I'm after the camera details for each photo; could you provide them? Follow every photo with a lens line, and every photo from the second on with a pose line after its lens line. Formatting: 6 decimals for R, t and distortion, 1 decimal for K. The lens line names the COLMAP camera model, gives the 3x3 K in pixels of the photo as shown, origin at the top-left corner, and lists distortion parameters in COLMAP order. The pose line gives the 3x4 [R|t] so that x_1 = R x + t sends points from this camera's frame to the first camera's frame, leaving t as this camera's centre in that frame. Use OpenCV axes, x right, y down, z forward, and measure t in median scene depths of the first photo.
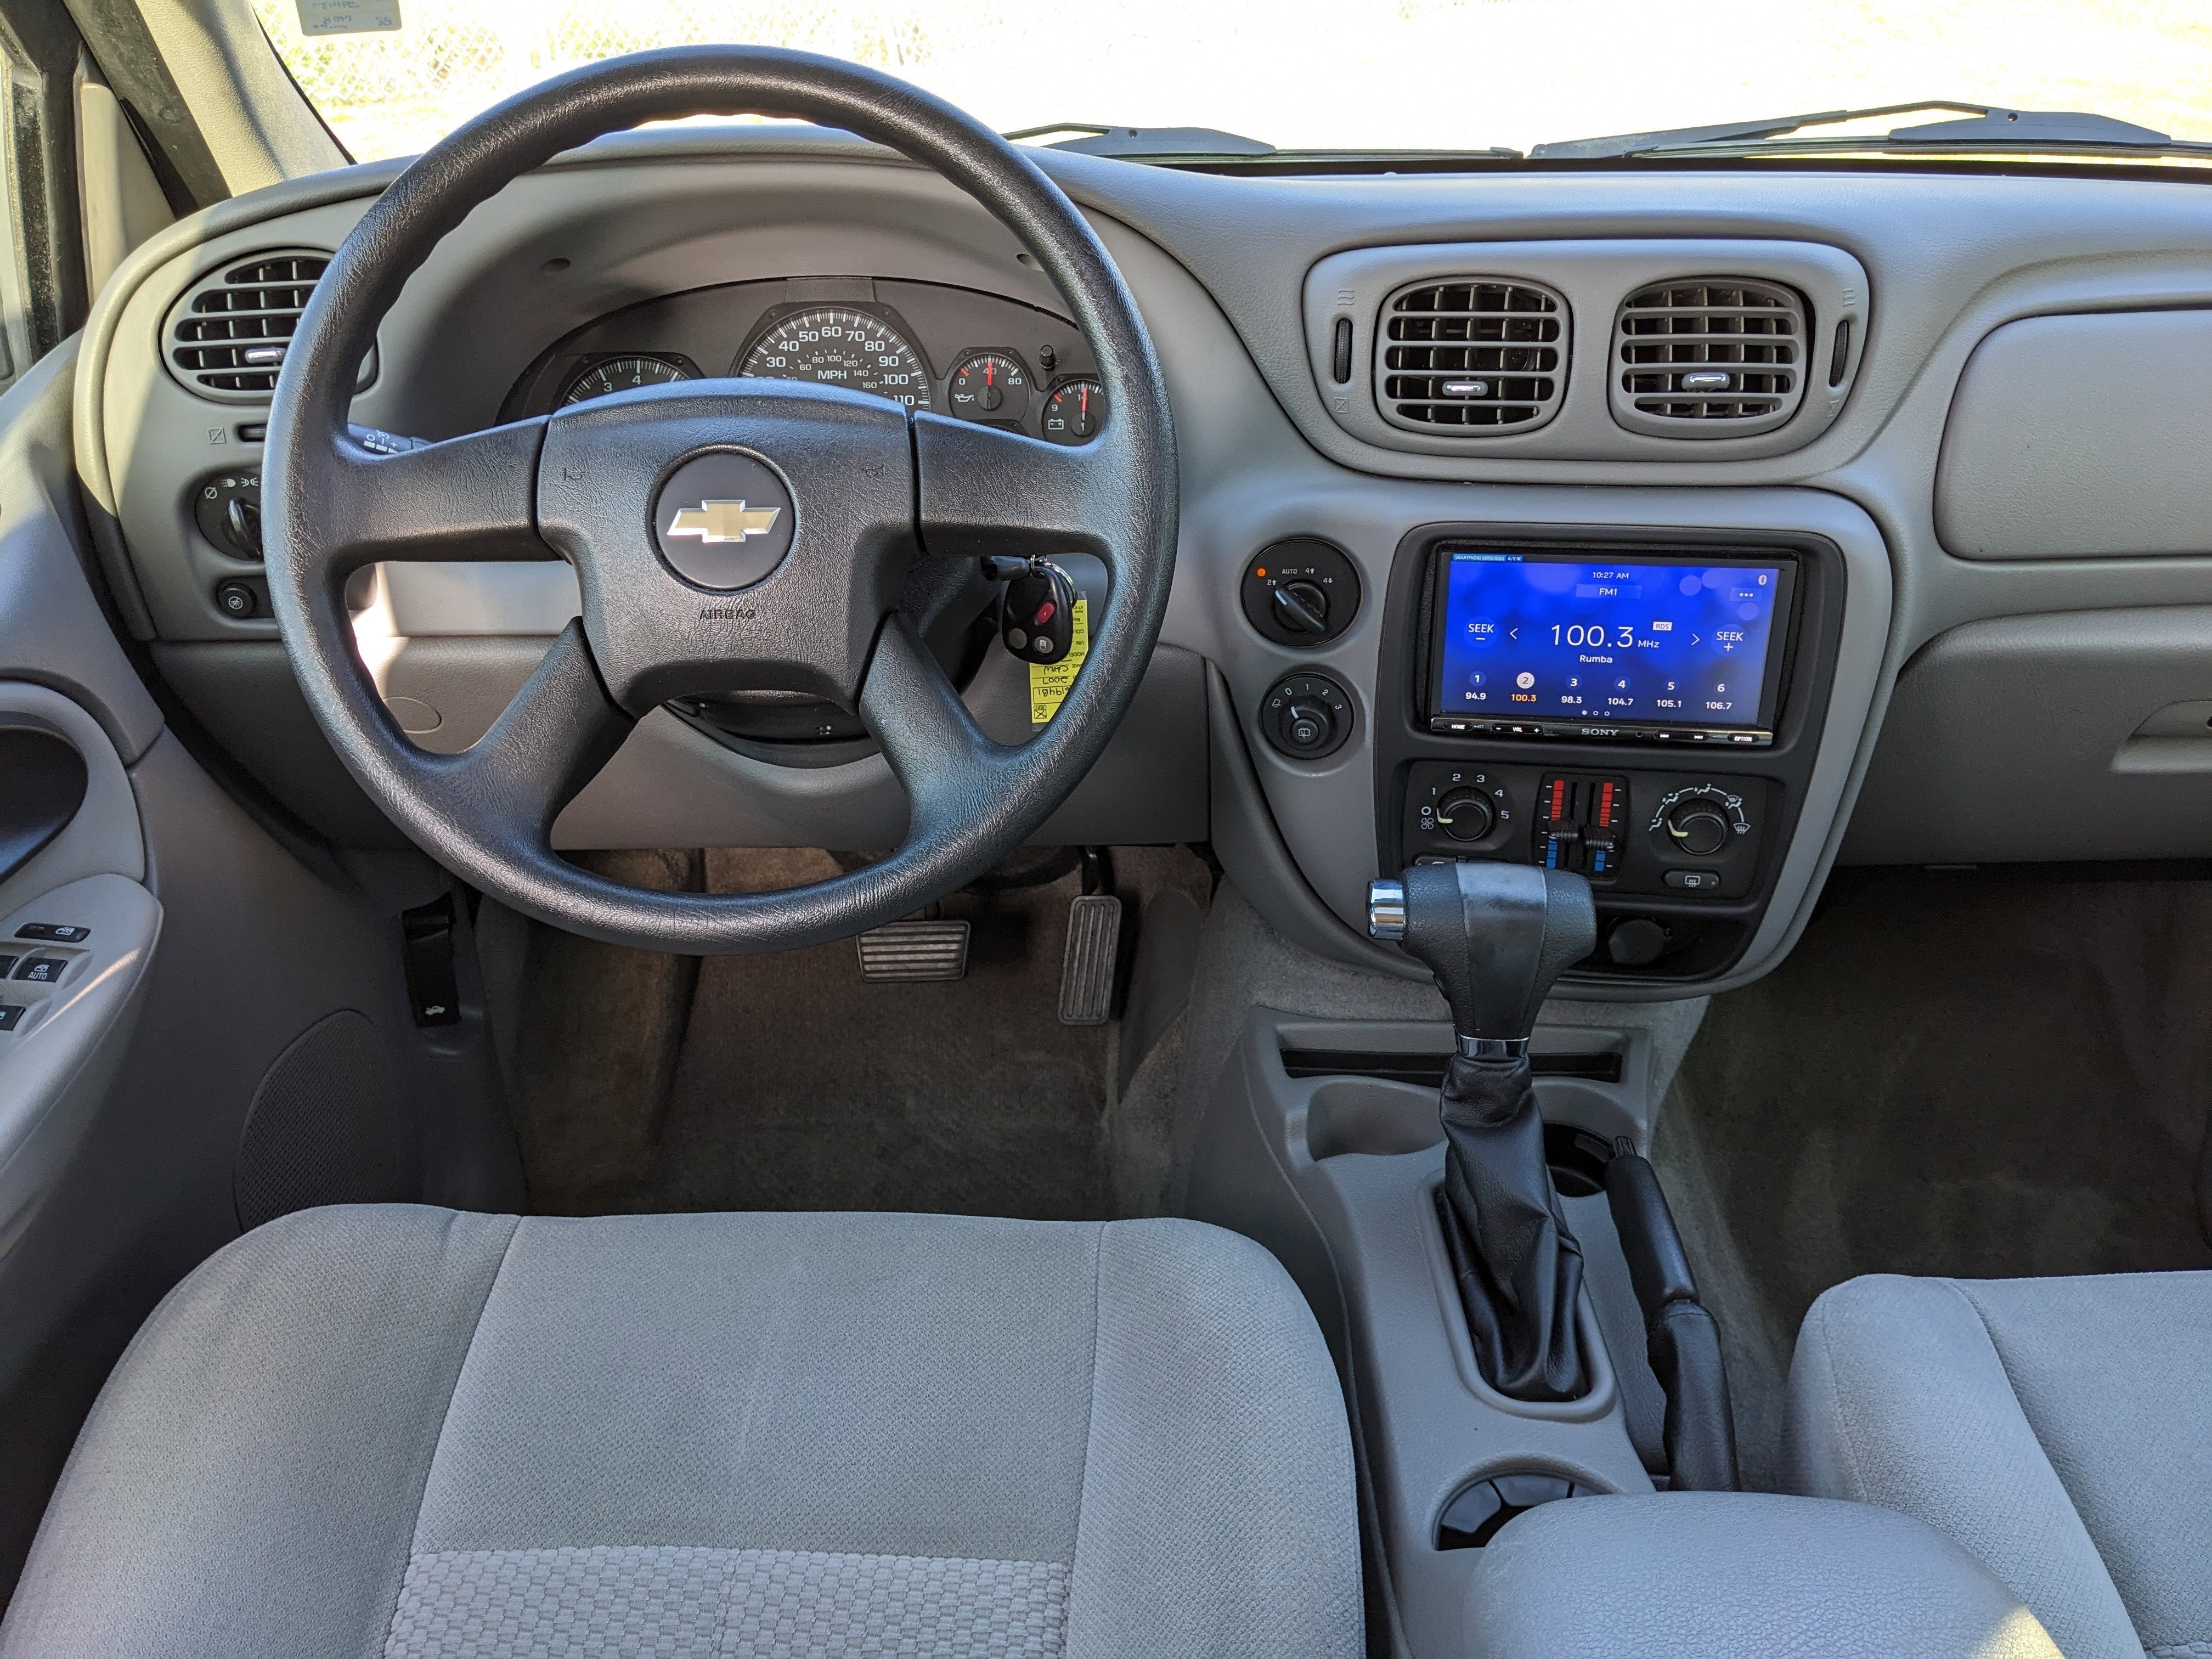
lens RADIAL K [[1668.2, 0, 1122.1], [0, 1668.2, 826.6], [0, 0, 1]] dist [0.057565, -0.091696]
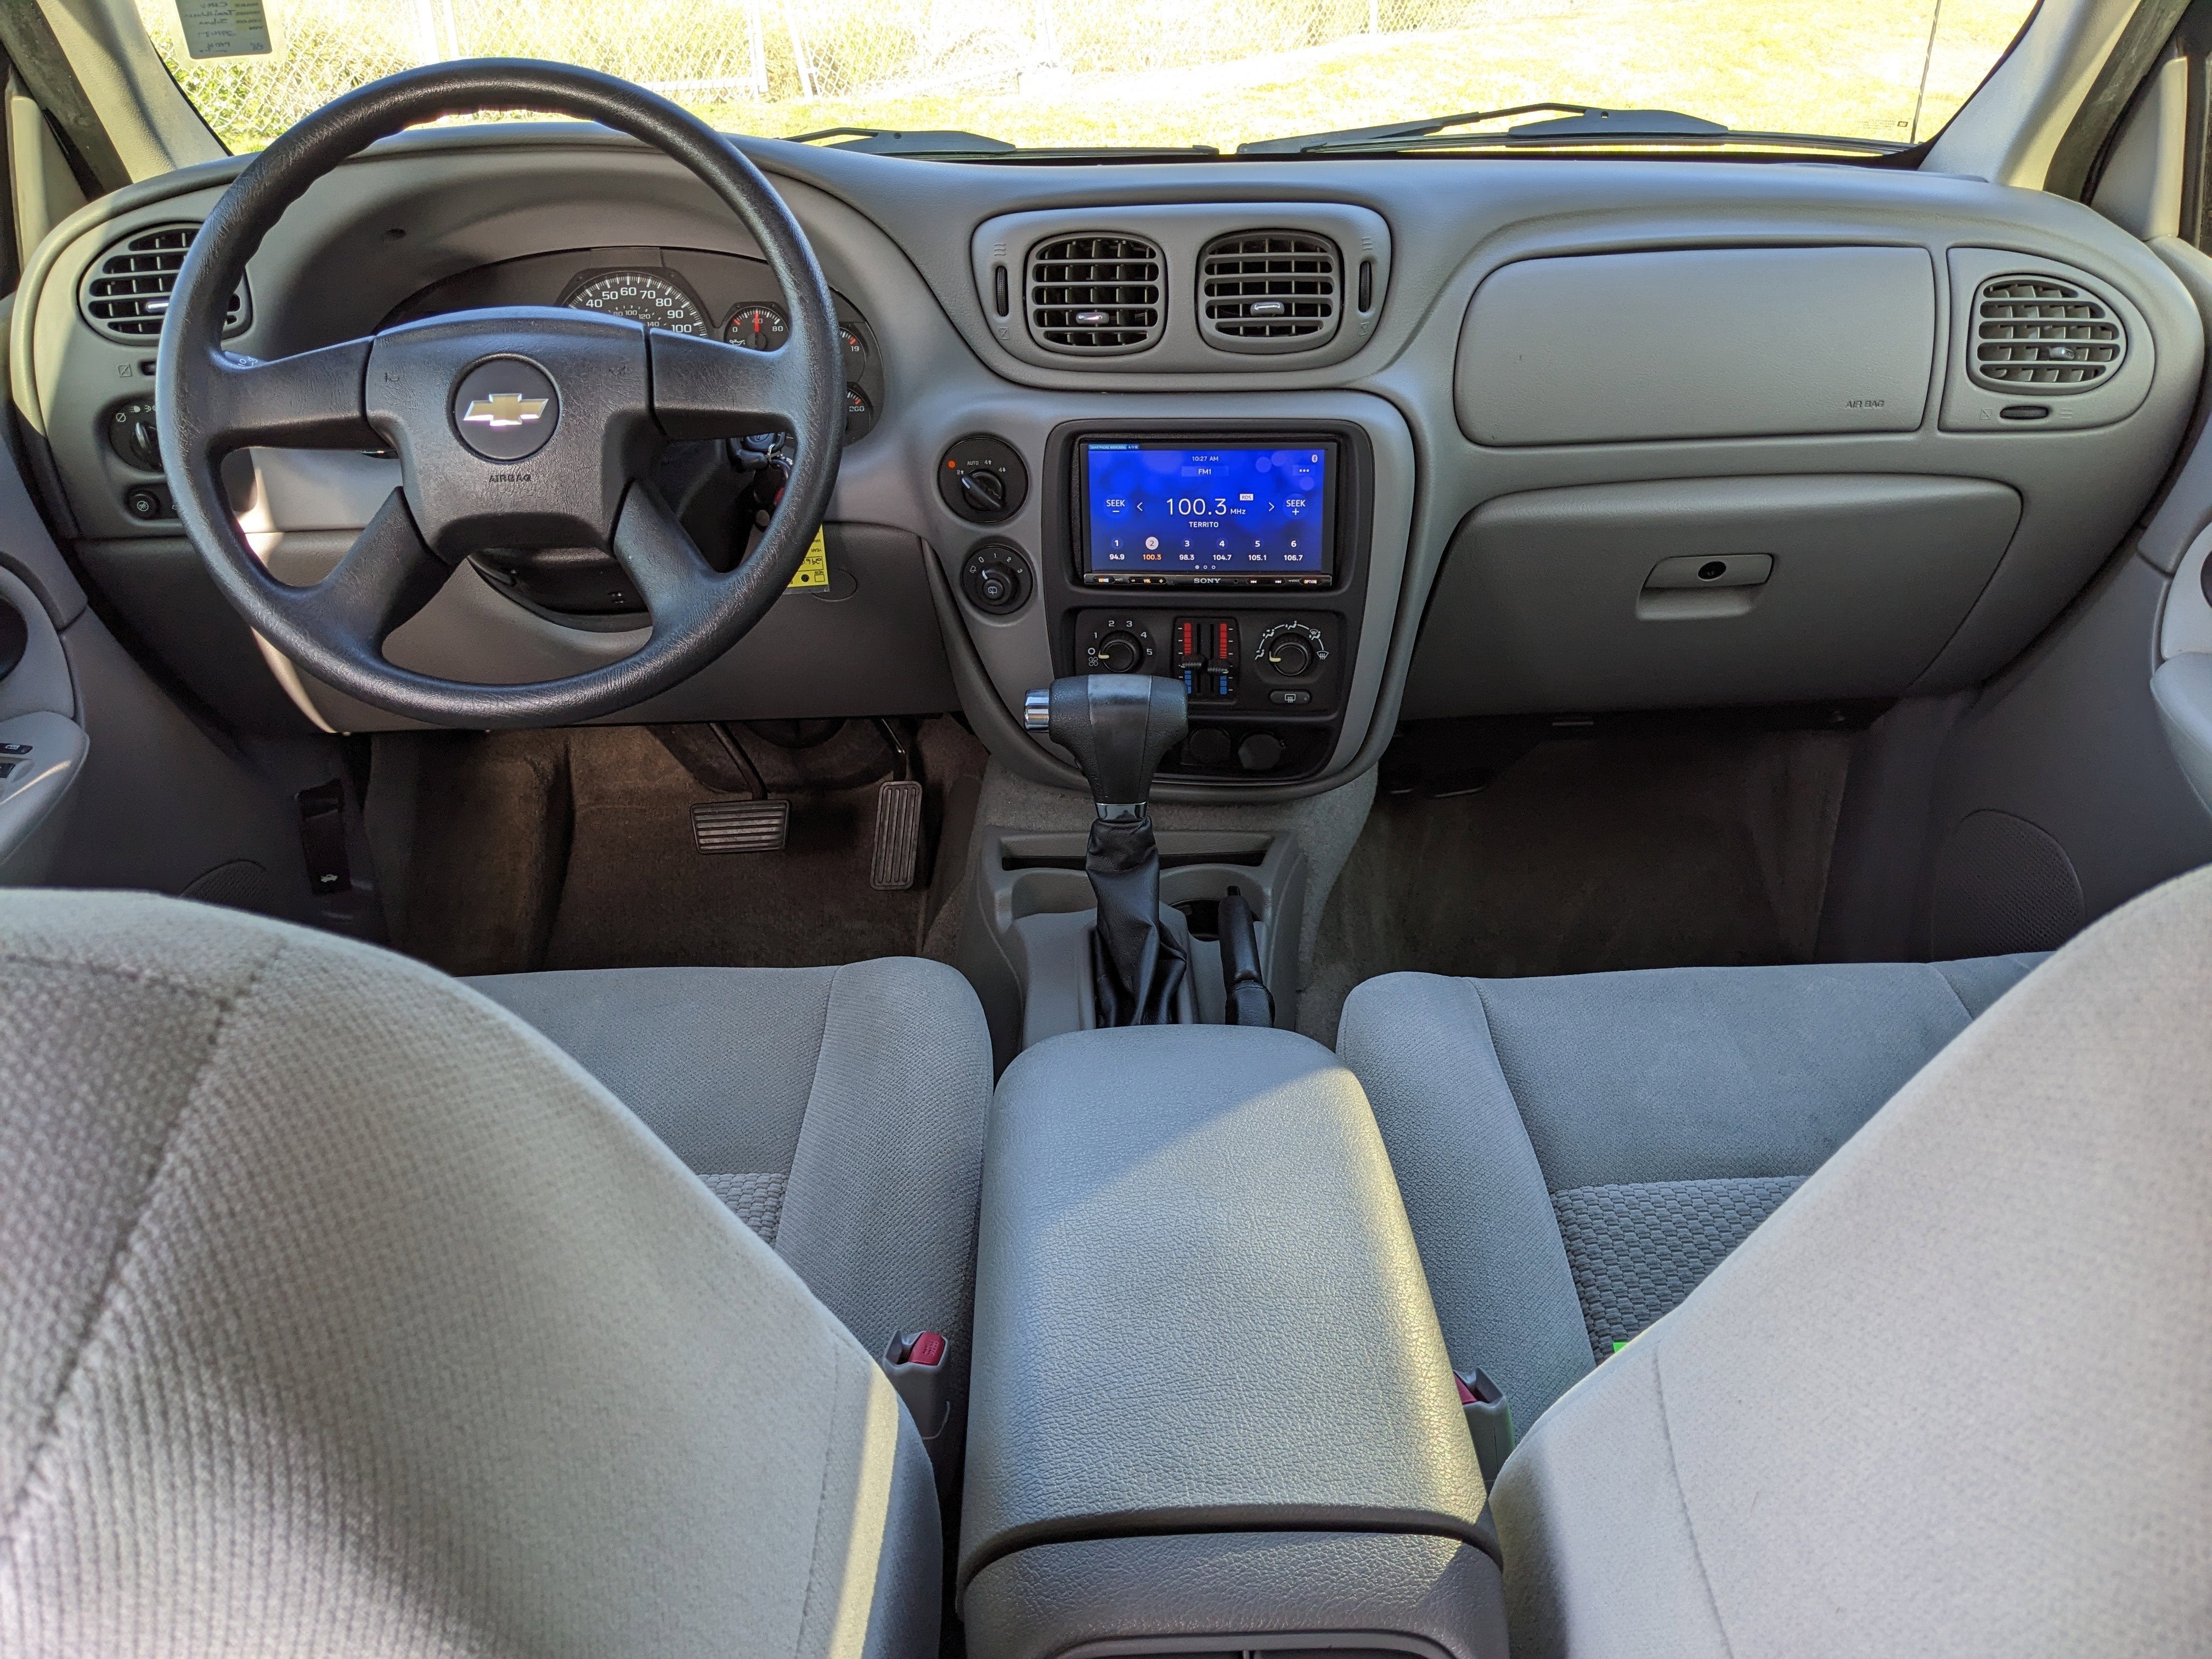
lens RADIAL K [[1610.5, 0, 1114.4], [0, 1610.5, 830.1], [0, 0, 1]] dist [0.063987, -0.094095]
pose [[0.998844, -0.025678, 0.040625, 0.156744], [0.025647, 0.999670, 0.001297, 0.137903], [-0.040645, -0.000253, 0.999174, -0.269027]]
